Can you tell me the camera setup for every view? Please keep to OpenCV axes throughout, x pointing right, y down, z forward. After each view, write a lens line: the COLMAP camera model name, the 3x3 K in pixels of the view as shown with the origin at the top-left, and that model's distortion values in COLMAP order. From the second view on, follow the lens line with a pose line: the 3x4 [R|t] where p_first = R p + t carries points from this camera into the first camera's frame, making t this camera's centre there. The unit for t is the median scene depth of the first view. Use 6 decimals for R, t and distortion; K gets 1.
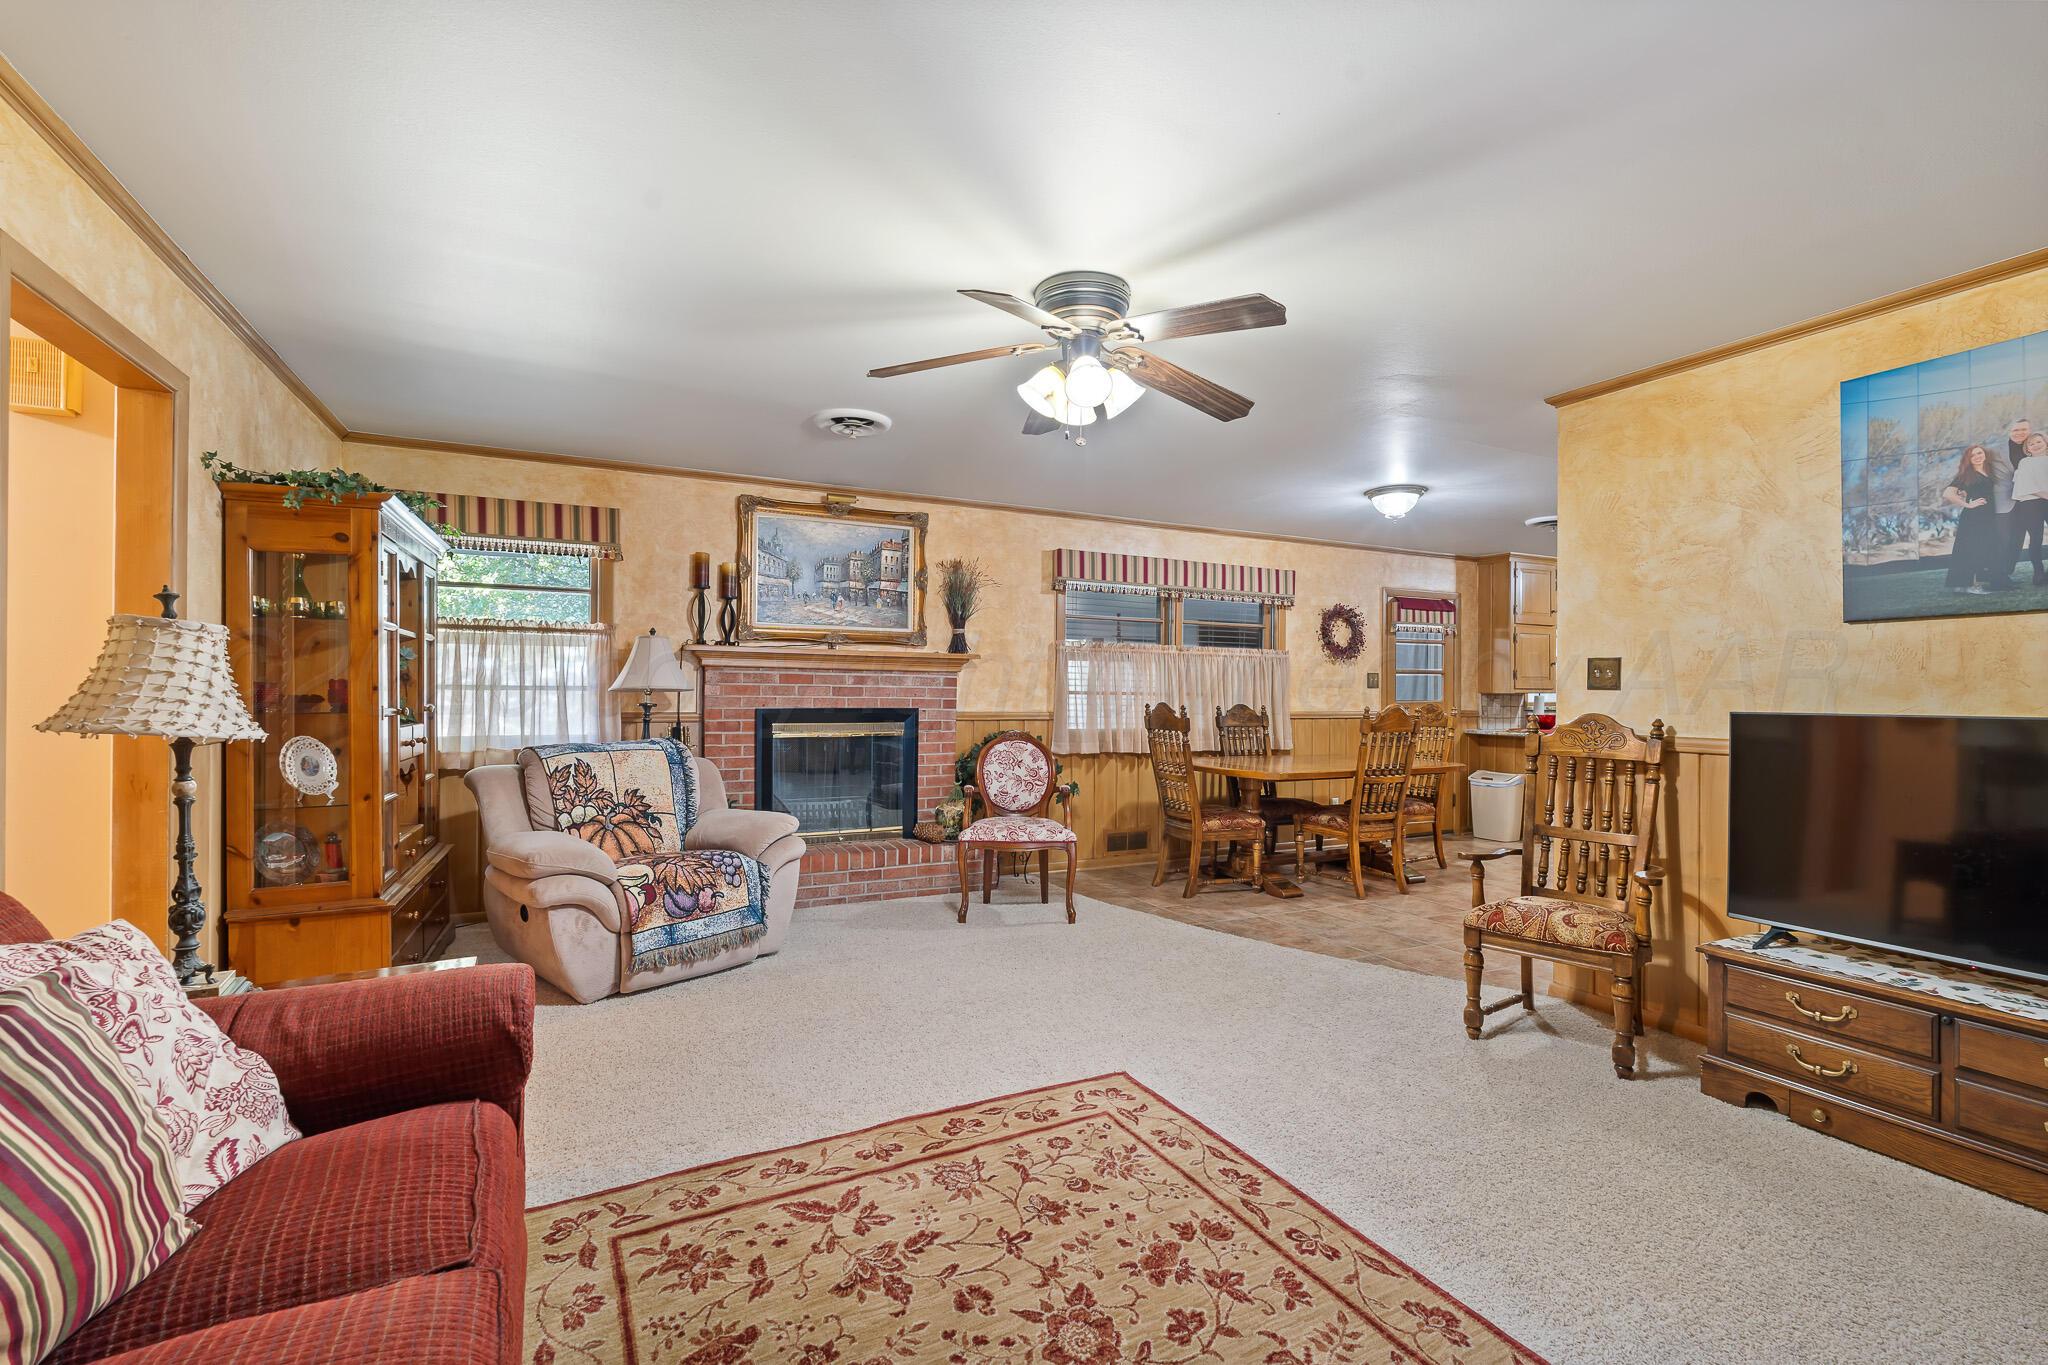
lens RADIAL K [[898.4, 0, 1029.2], [0, 898.4, 681.3], [0, 0, 1]] dist [-0.002306, 0.000331]
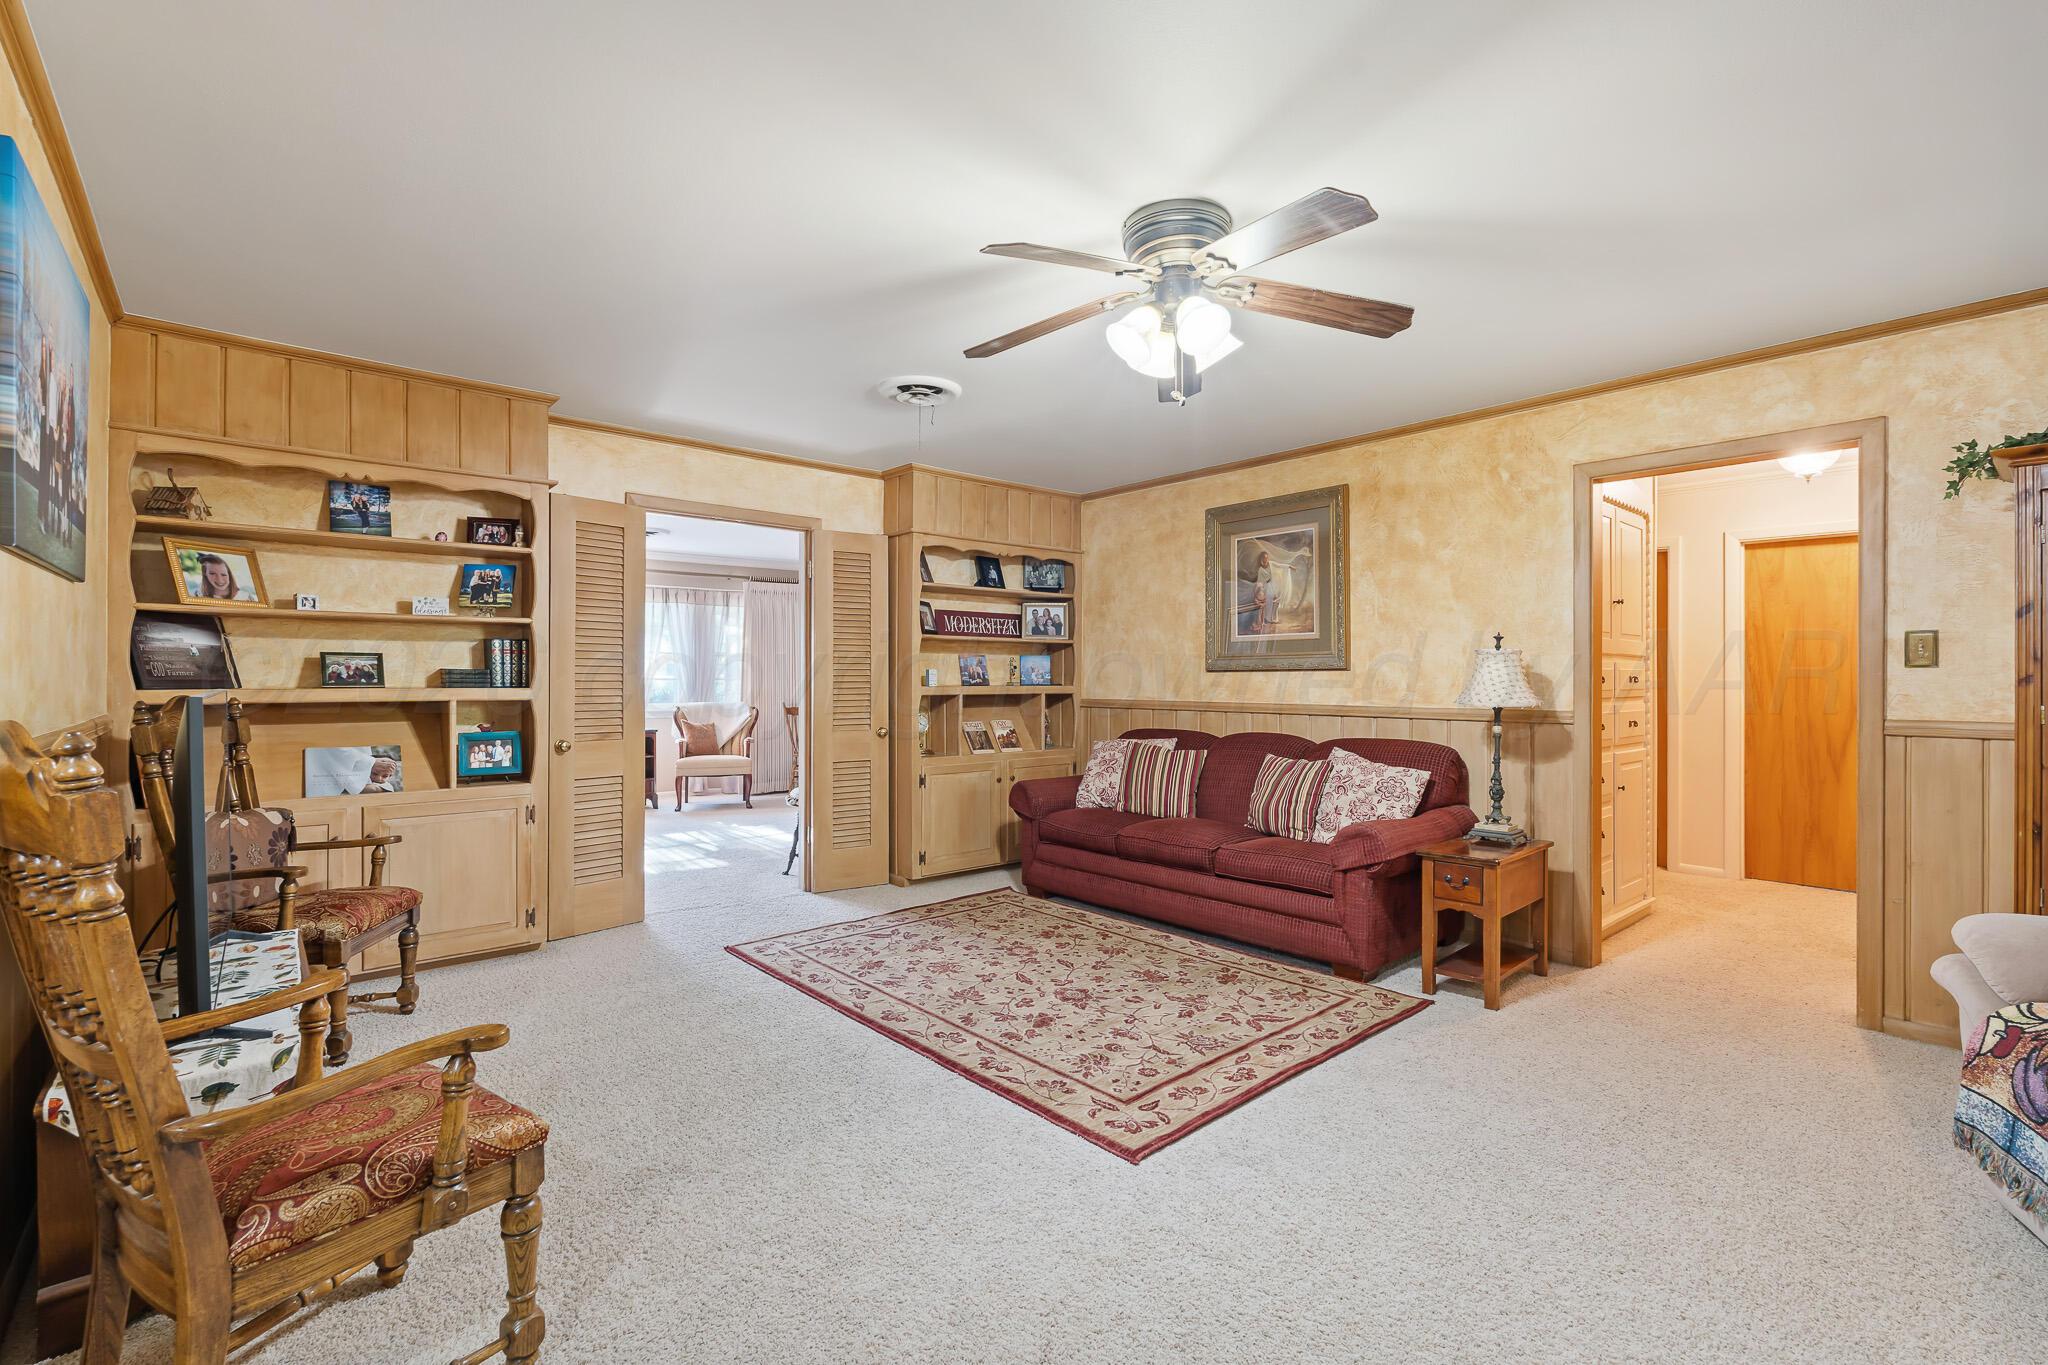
lens RADIAL K [[905.4, 0, 1024.5], [0, 905.4, 688.1], [0, 0, 1]] dist [-0.002346, 0.000508]
pose [[-0.969294, -0.008134, -0.245771, 0.336033], [-0.007345, 0.999965, -0.004127, 0.021113], [0.245796, -0.002196, -0.969319, 1.471809]]
